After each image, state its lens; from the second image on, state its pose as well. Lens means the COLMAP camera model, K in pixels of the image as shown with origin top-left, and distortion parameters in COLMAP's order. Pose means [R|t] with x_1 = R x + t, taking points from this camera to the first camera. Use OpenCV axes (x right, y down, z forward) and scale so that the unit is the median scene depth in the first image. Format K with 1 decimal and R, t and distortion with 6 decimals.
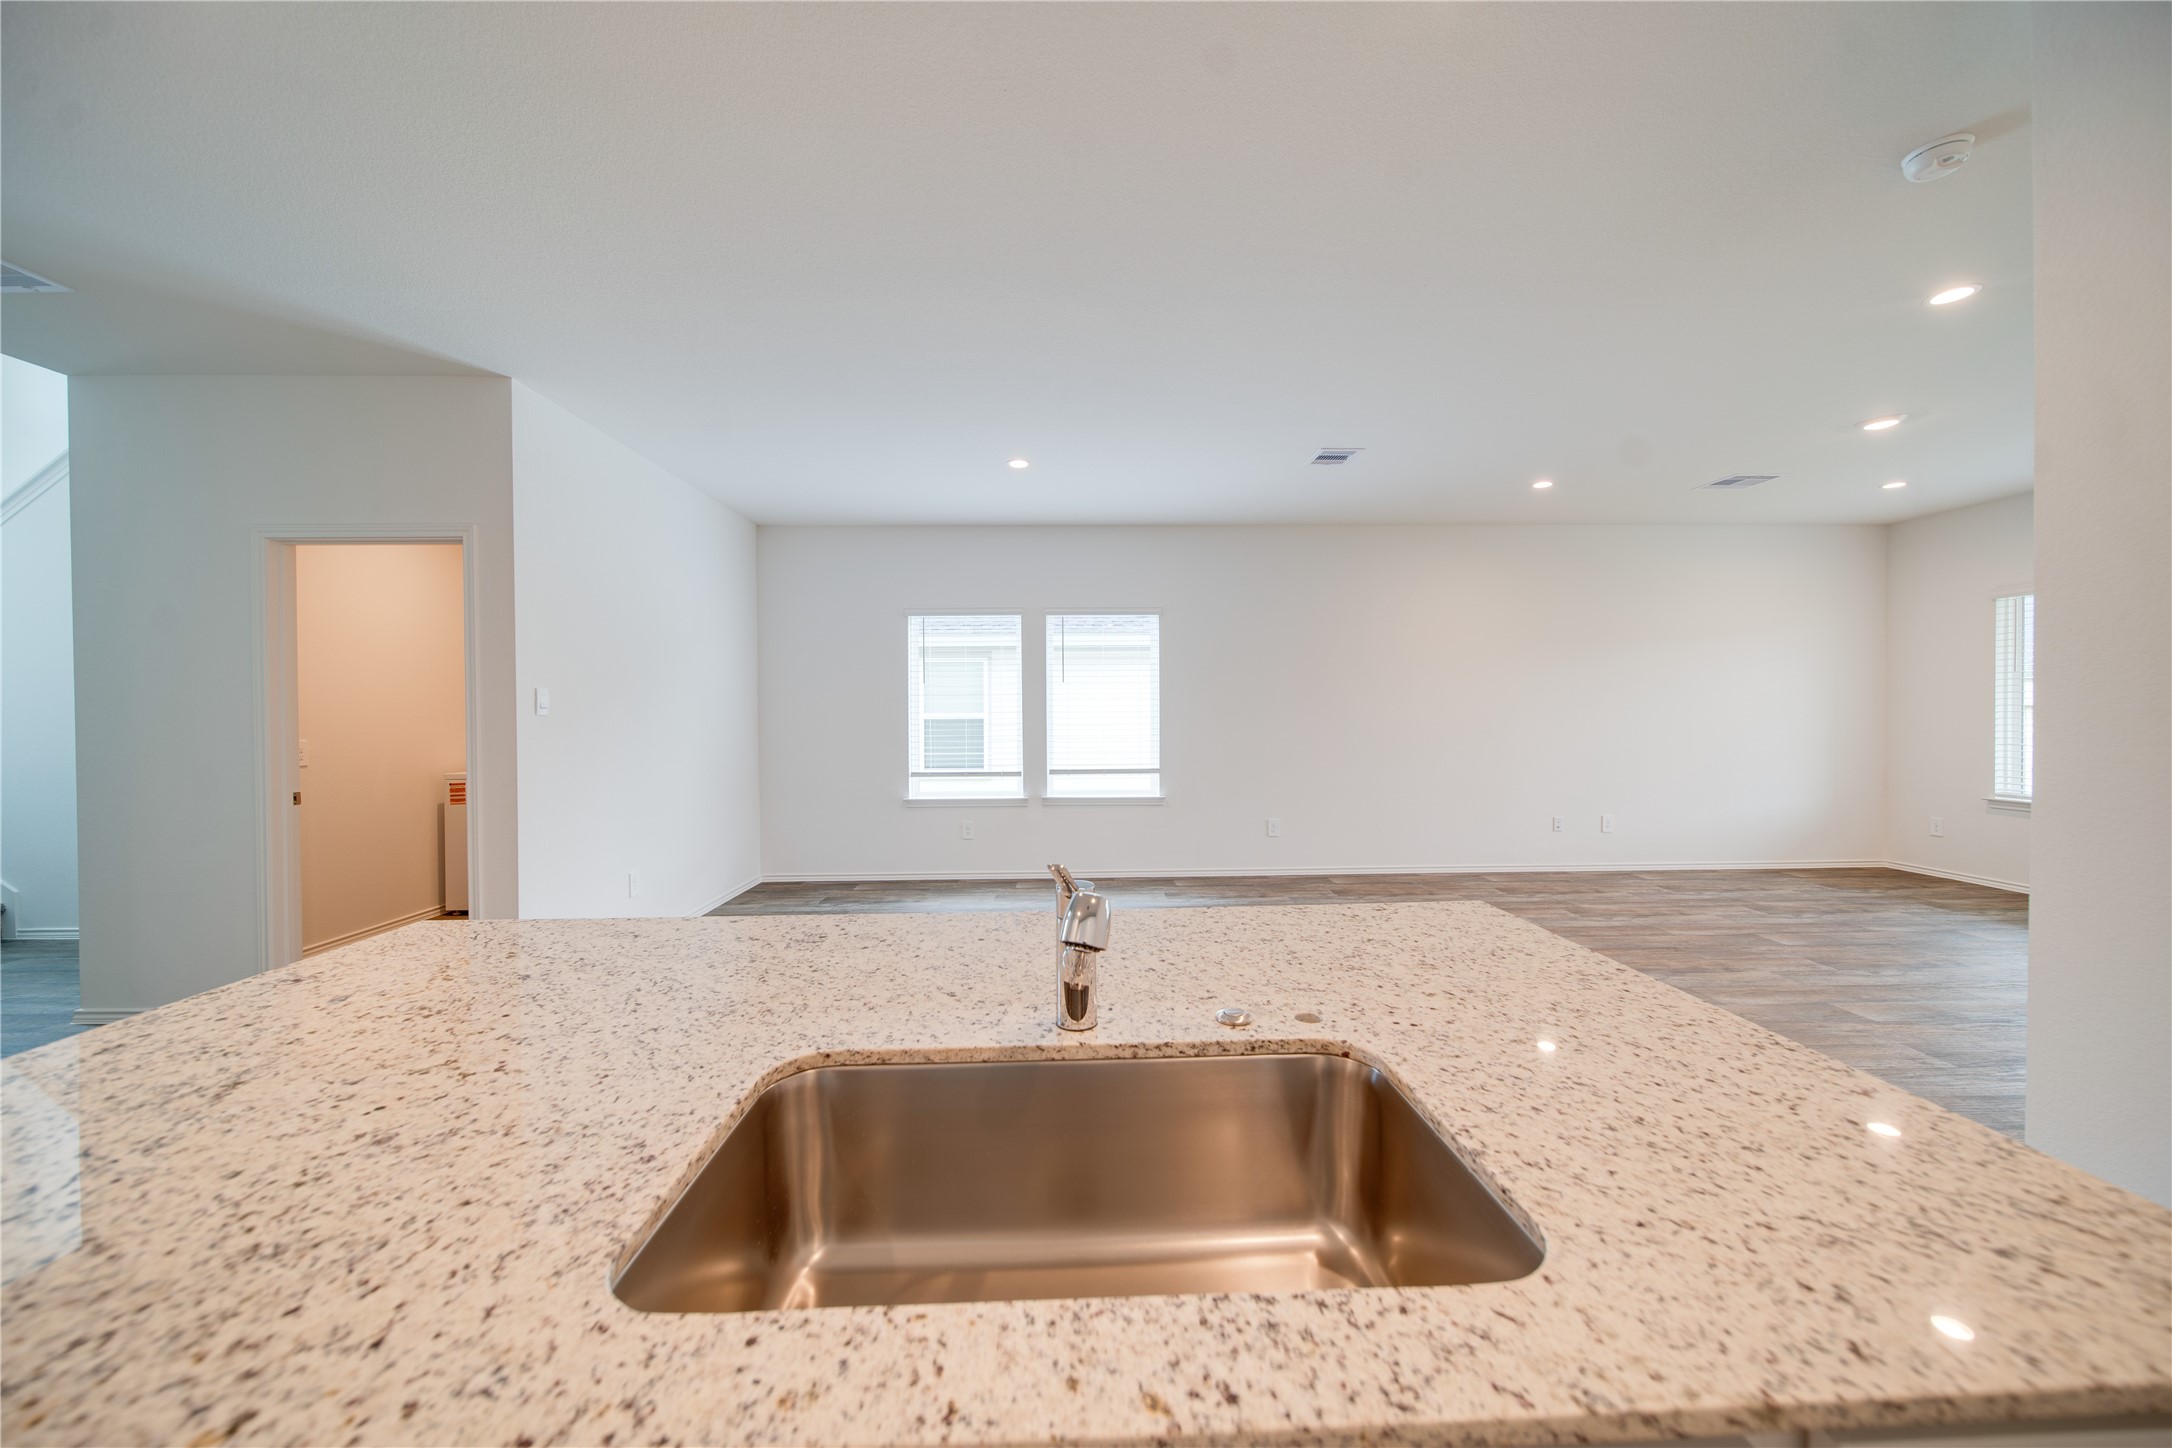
lens RADIAL K [[761.7, 0, 1081.7], [0, 761.7, 717.4], [0, 0, 1]] dist [0.002833, -0.002668]
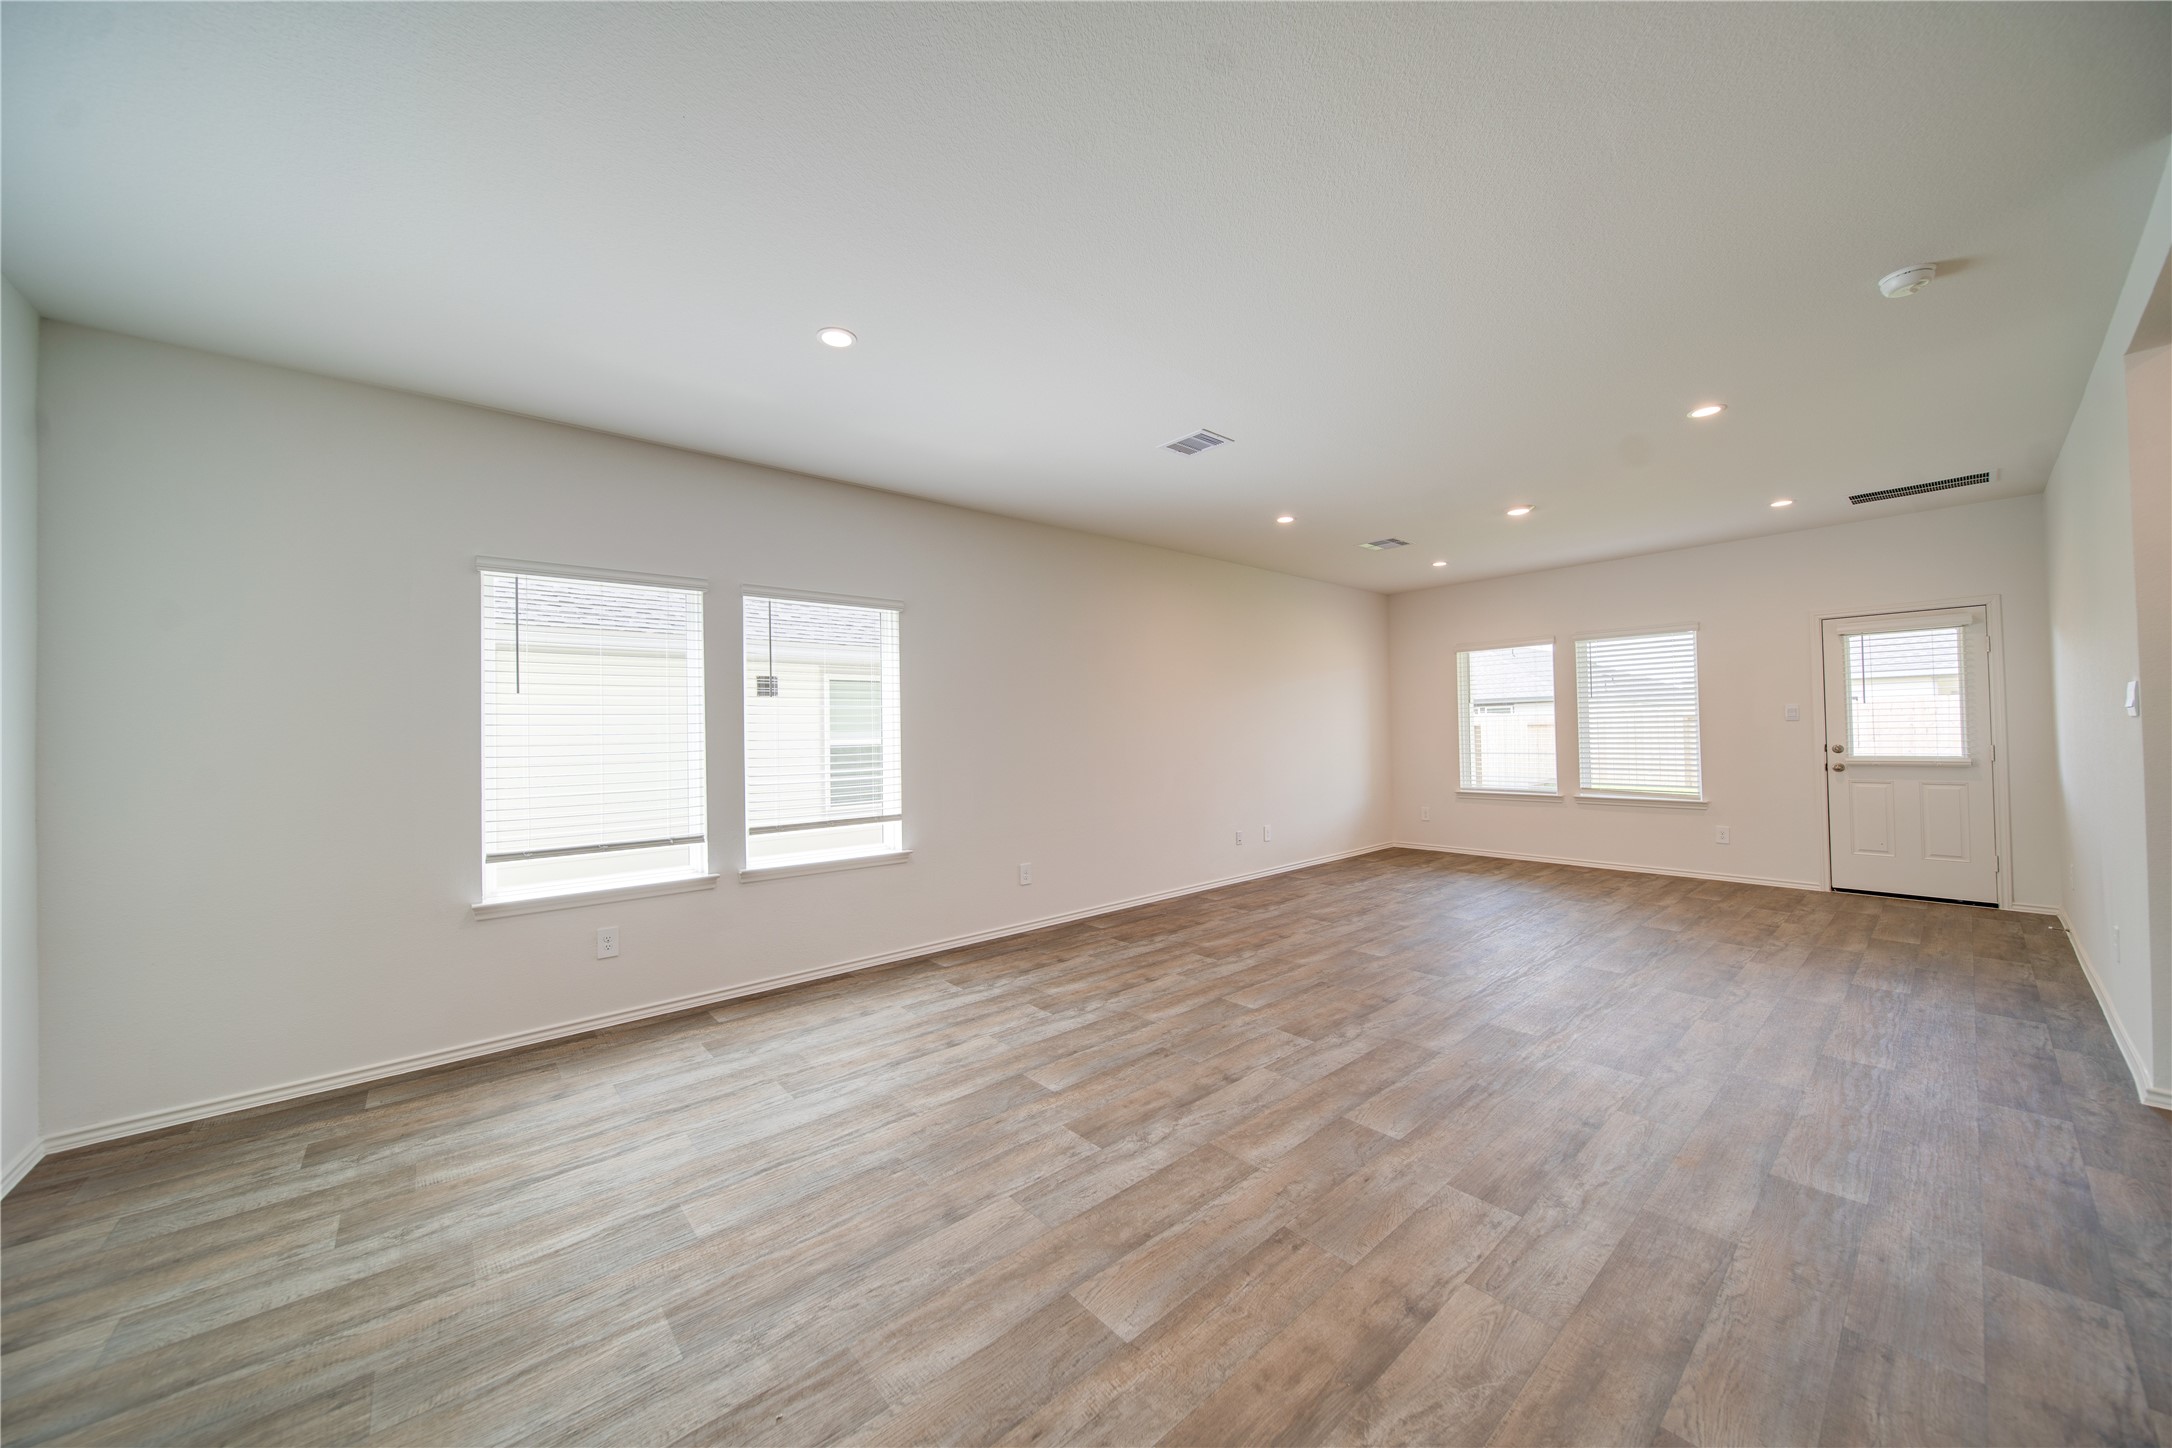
lens RADIAL K [[756.5, 0, 1076.0], [0, 756.5, 739.9], [0, 0, 1]] dist [-0.003004, -0.000272]
pose [[0.777234, -0.012705, 0.629083, -0.237658], [0.017495, 0.999846, -0.001423, -0.003409], [-0.628968, 0.012112, 0.777337, 0.309263]]
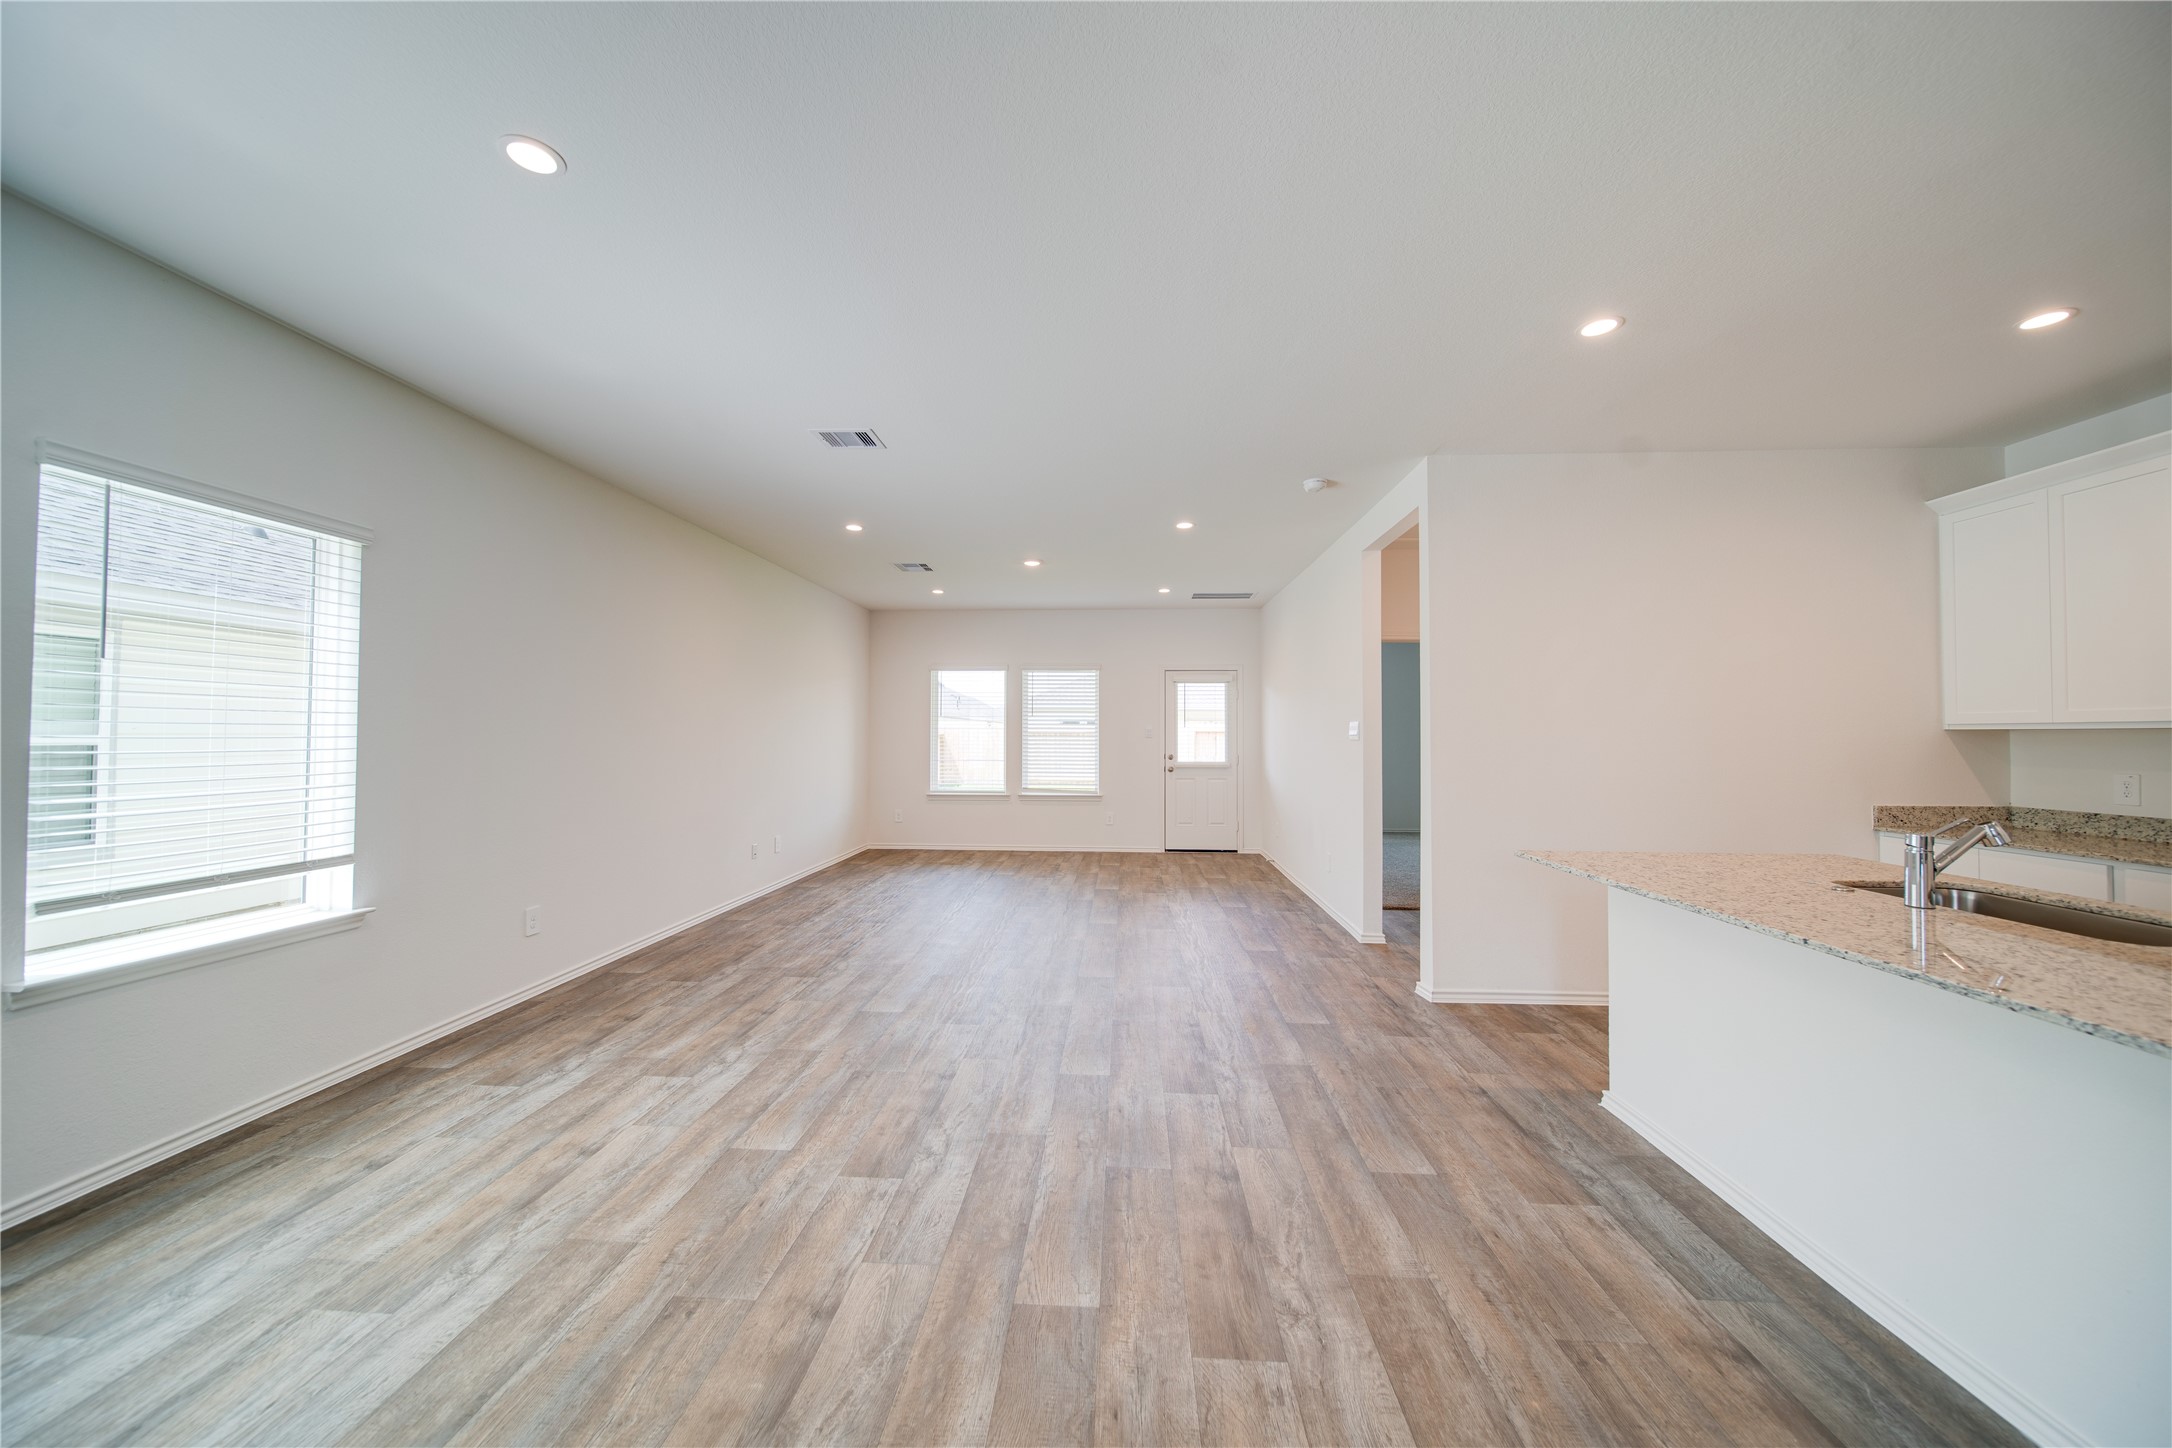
lens RADIAL K [[761.7, 0, 1081.7], [0, 761.7, 717.4], [0, 0, 1]] dist [0.002833, -0.002668]
pose [[0.082355, 0.032493, 0.996073, -0.354561], [0.000997, 0.999465, -0.032686, -0.004152], [-0.996603, 0.003685, 0.082279, 0.491106]]
